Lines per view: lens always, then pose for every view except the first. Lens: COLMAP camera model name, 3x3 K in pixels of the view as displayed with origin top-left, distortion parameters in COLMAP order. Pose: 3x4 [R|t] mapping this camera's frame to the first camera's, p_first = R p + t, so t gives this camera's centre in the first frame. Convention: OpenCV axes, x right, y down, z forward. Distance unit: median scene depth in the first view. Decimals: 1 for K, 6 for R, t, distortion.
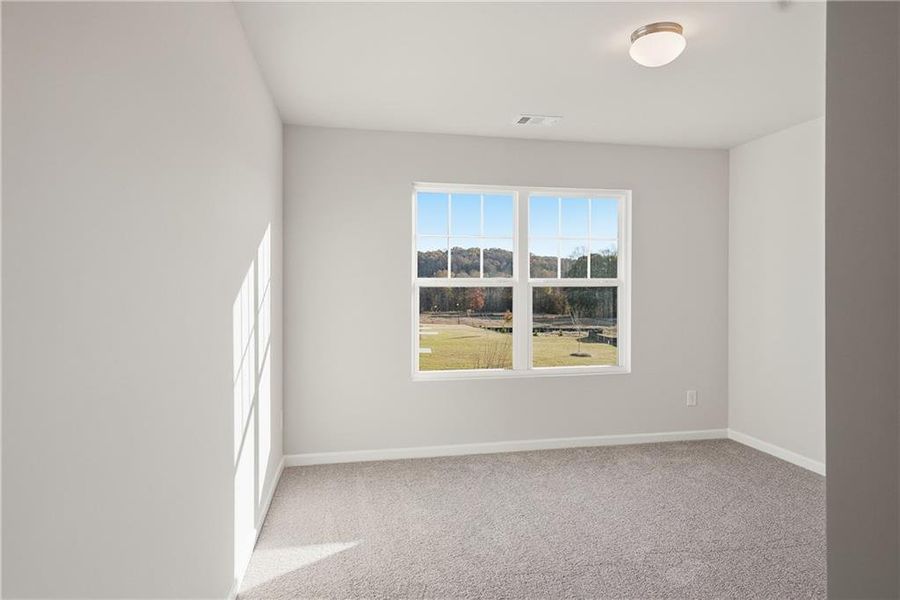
lens RADIAL K [[530.7, 0, 453.9], [0, 530.7, 296.8], [0, 0, 1]] dist [0.001386, 0.000256]
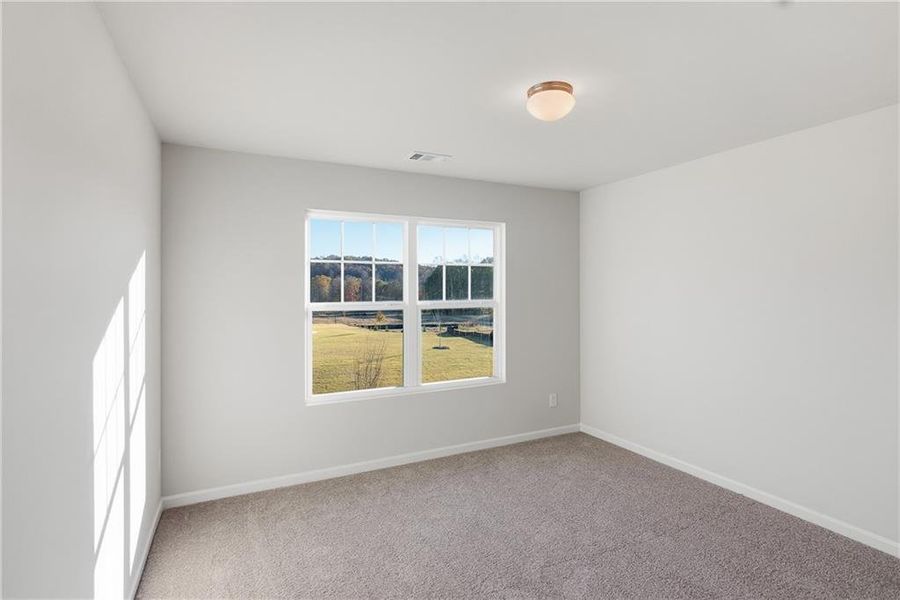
lens RADIAL K [[449.3, 0, 450.2], [0, 449.3, 290.0], [0, 0, 1]] dist [-0.005003, 0.001020]
pose [[0.966000, -0.004316, 0.258507, -0.034571], [0.008470, 0.999852, -0.014957, -0.047751], [-0.258405, 0.016638, 0.965893, 0.107150]]
